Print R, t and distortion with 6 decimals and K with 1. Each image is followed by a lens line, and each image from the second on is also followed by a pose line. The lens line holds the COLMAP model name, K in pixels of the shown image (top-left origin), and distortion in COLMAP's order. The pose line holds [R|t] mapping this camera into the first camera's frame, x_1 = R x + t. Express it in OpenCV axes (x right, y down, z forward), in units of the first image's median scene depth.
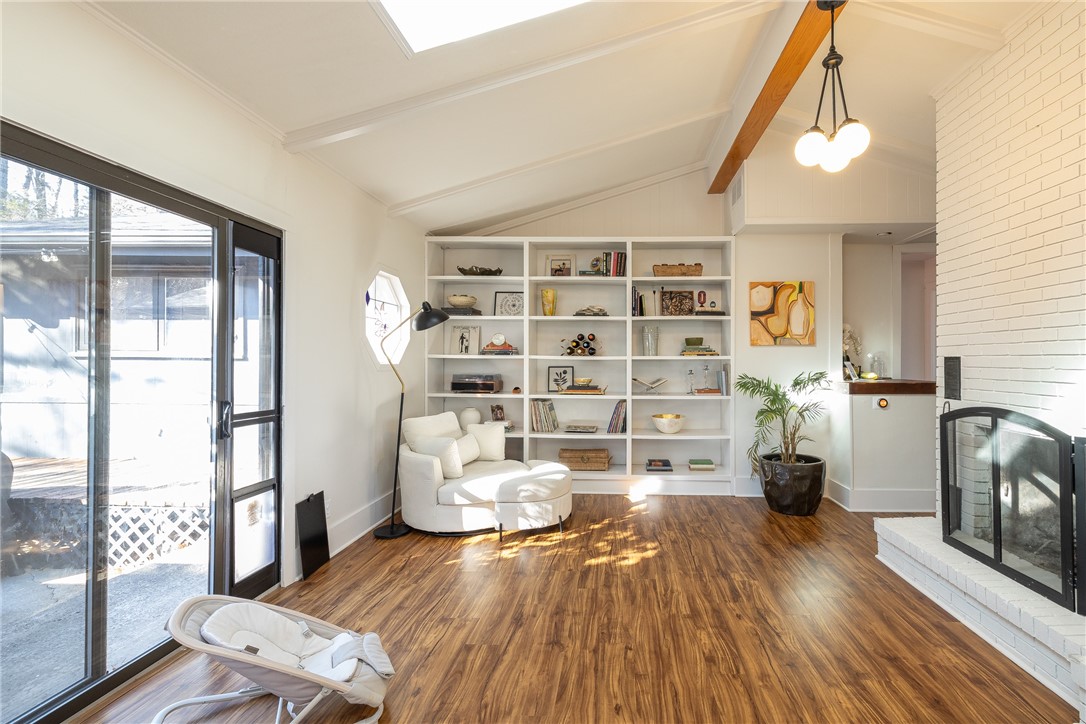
lens RADIAL K [[487.9, 0, 612.0], [0, 487.9, 353.0], [0, 0, 1]] dist [0.001529, 0.000362]
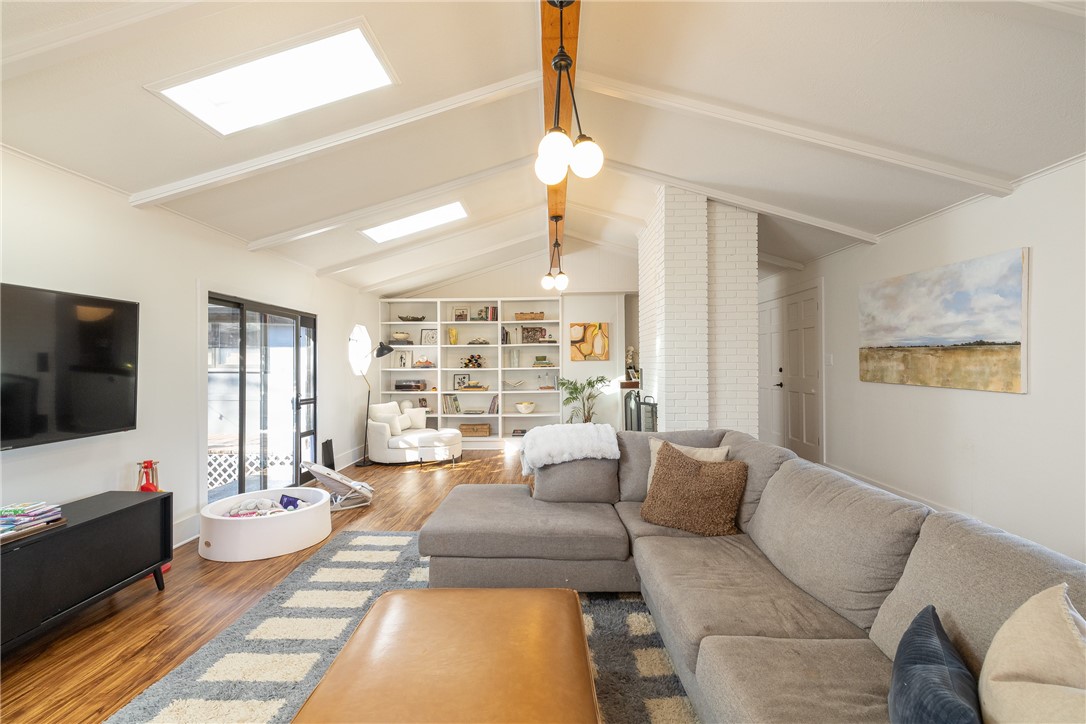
lens RADIAL K [[456.6, 0, 545.0], [0, 456.6, 345.1], [0, 0, 1]] dist [0.000434, 0.000079]
pose [[0.999913, -0.013061, -0.001735, 0.197649], [0.013014, 0.999599, -0.025131, -0.031212], [0.002062, 0.025106, 0.999683, -0.592164]]
